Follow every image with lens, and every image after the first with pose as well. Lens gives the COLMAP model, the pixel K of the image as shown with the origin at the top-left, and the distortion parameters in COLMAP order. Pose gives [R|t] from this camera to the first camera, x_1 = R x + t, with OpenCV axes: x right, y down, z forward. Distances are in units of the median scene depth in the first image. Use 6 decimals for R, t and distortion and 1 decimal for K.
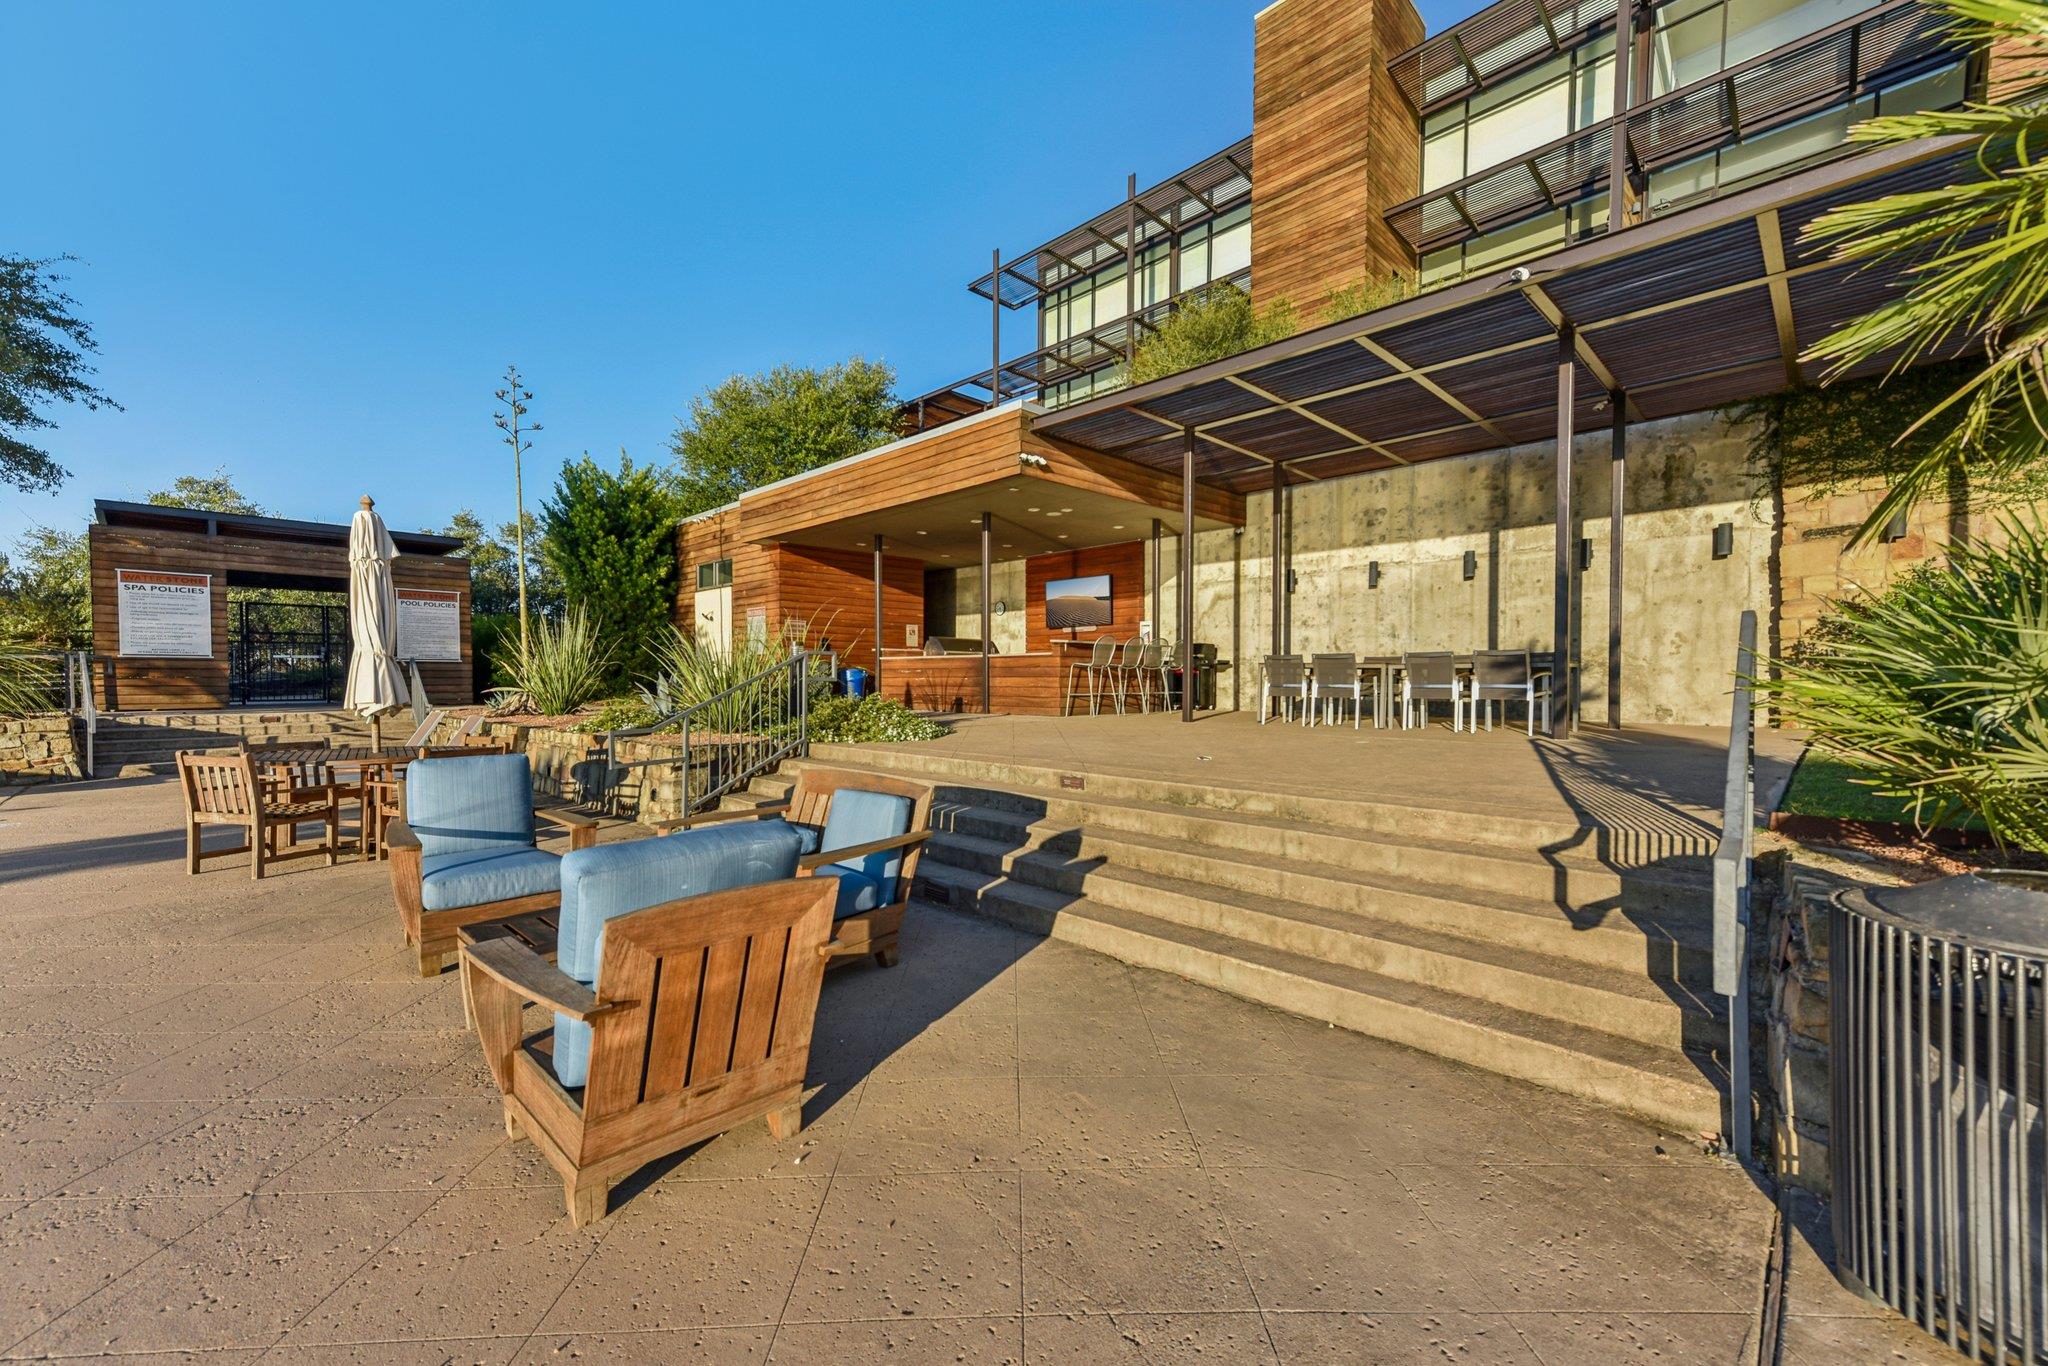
lens RADIAL K [[822.9, 0, 1024.7], [0, 822.9, 706.0], [0, 0, 1]] dist [0.023678, 0.000304]
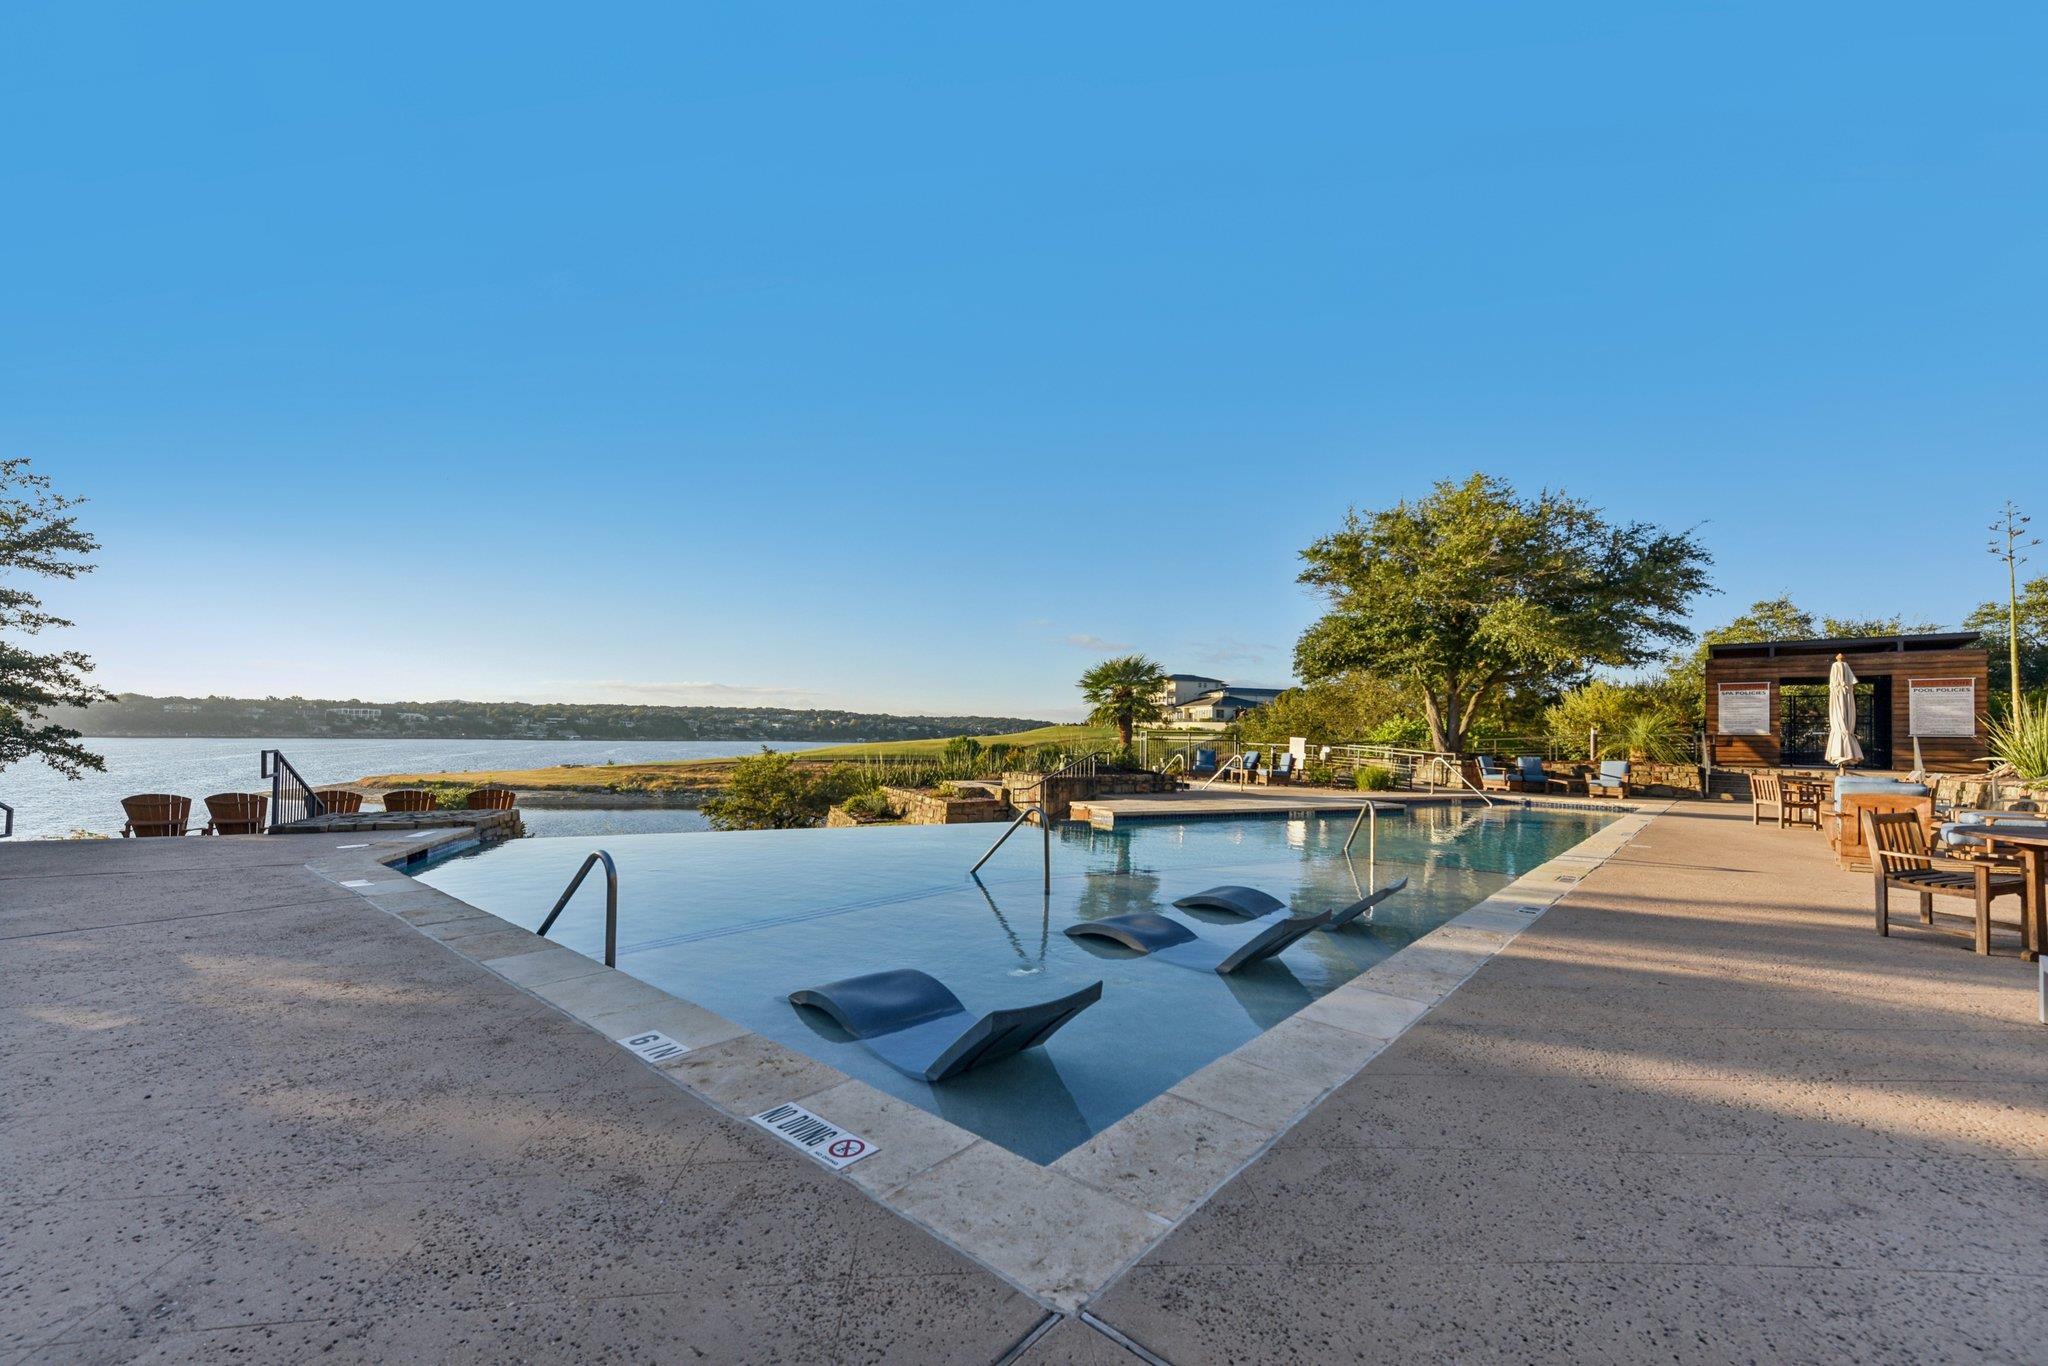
lens RADIAL K [[822.9, 0, 1024.7], [0, 822.9, 706.0], [0, 0, 1]] dist [0.023678, 0.000304]
pose [[0.071899, -0.036026, -0.996761, 0.450008], [-0.051064, 0.997904, -0.039751, 0.021134], [0.996104, 0.053756, 0.069908, -0.451786]]
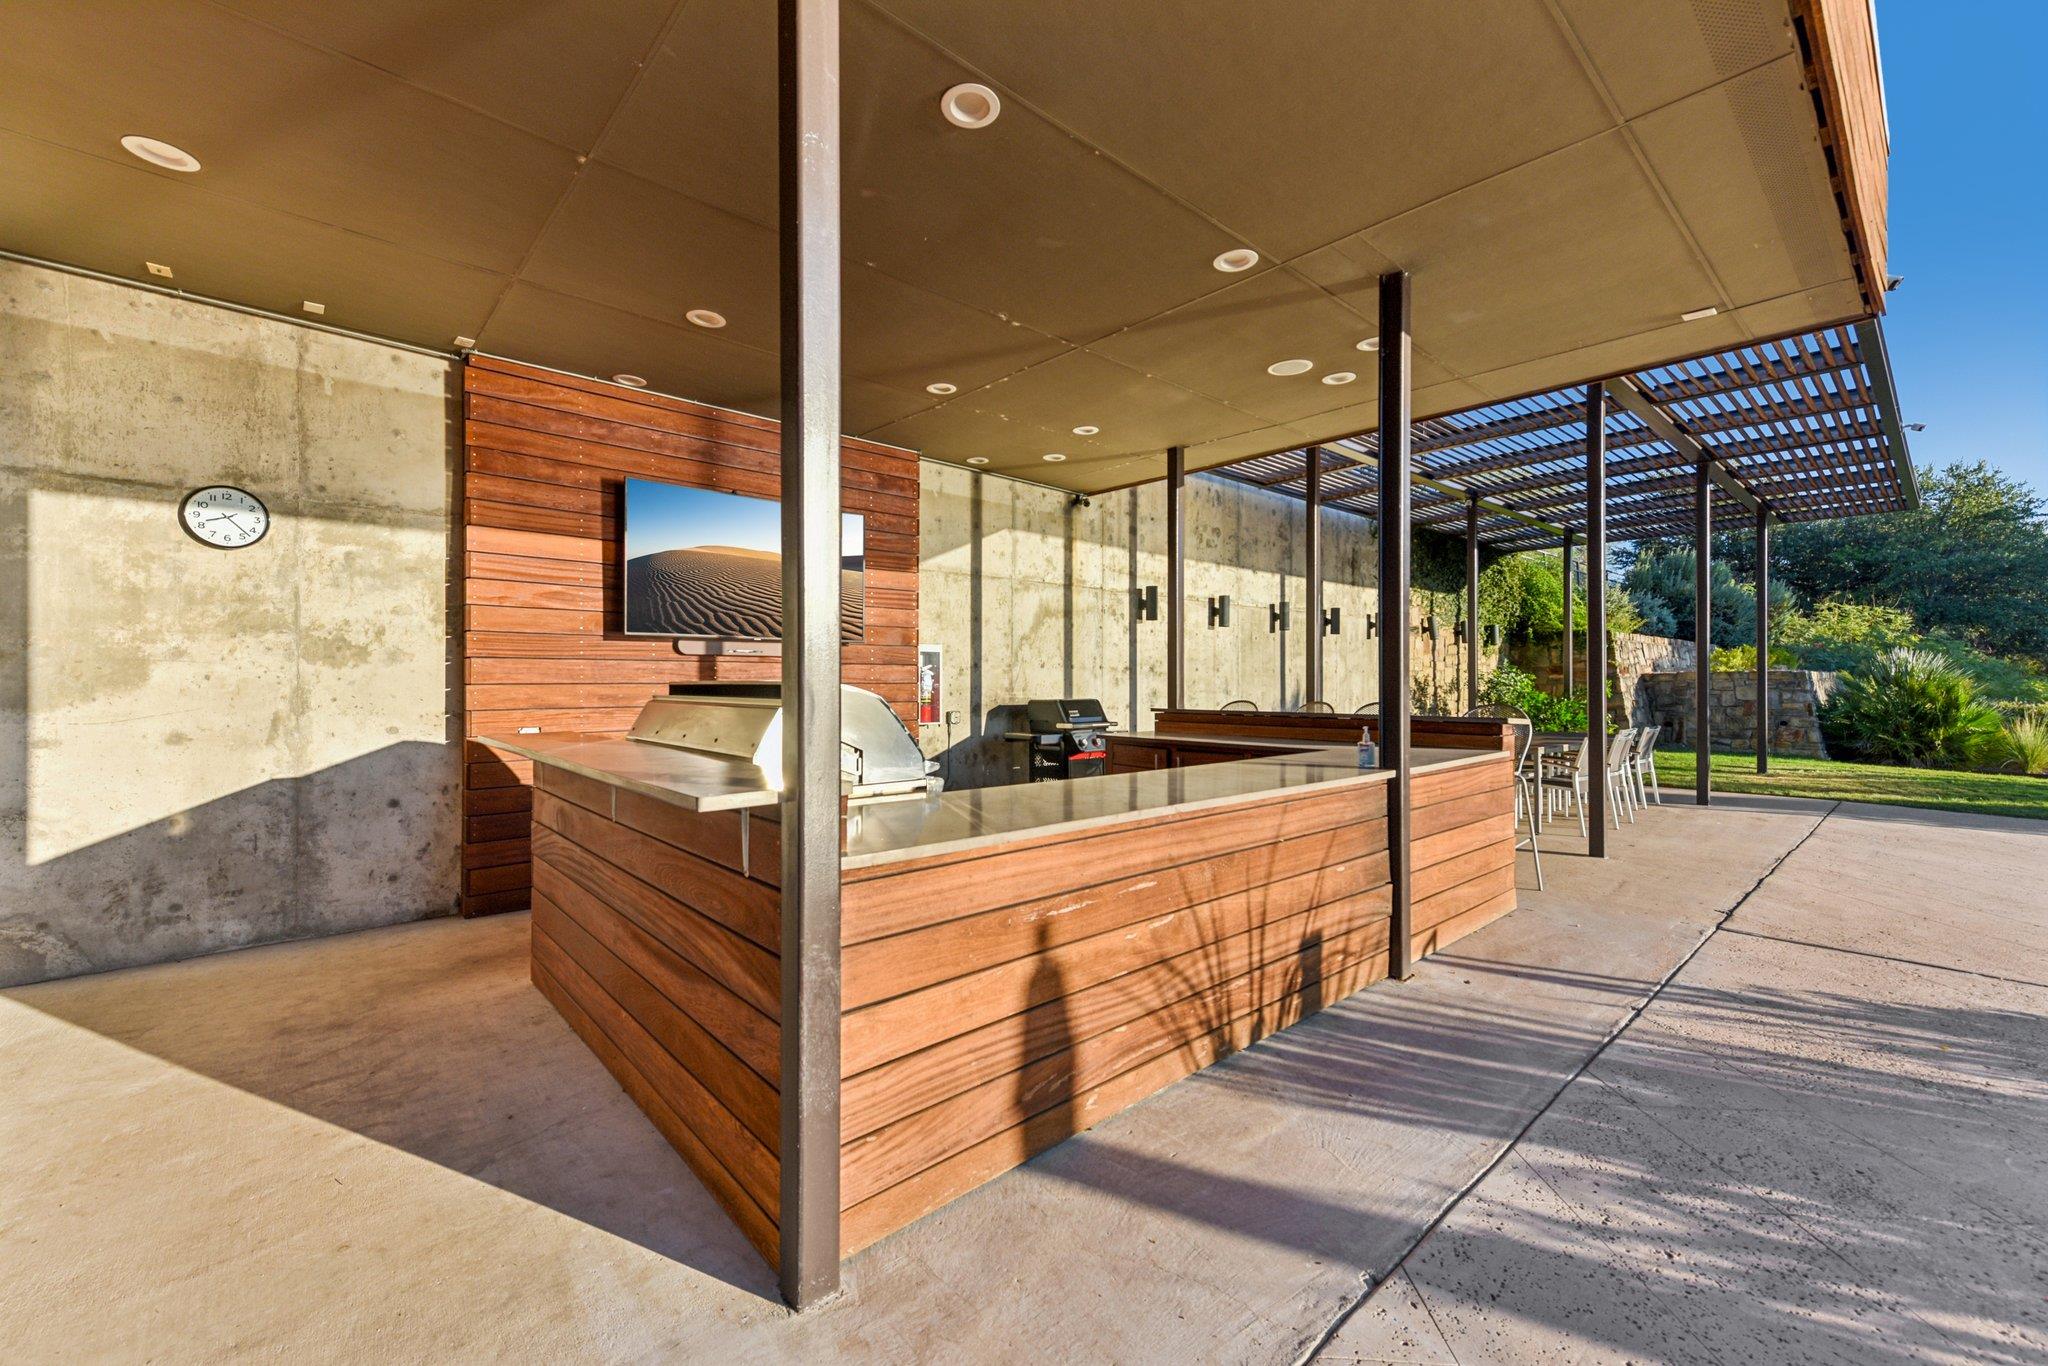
lens RADIAL K [[831.7, 0, 1021.0], [0, 831.7, 687.4], [0, 0, 1]] dist [0.014960, -0.000021]
pose [[0.064110, -0.004955, 0.997931, -0.274654], [0.032697, 0.999461, 0.002862, -0.077567], [-0.997407, 0.032446, 0.064237, 0.896309]]
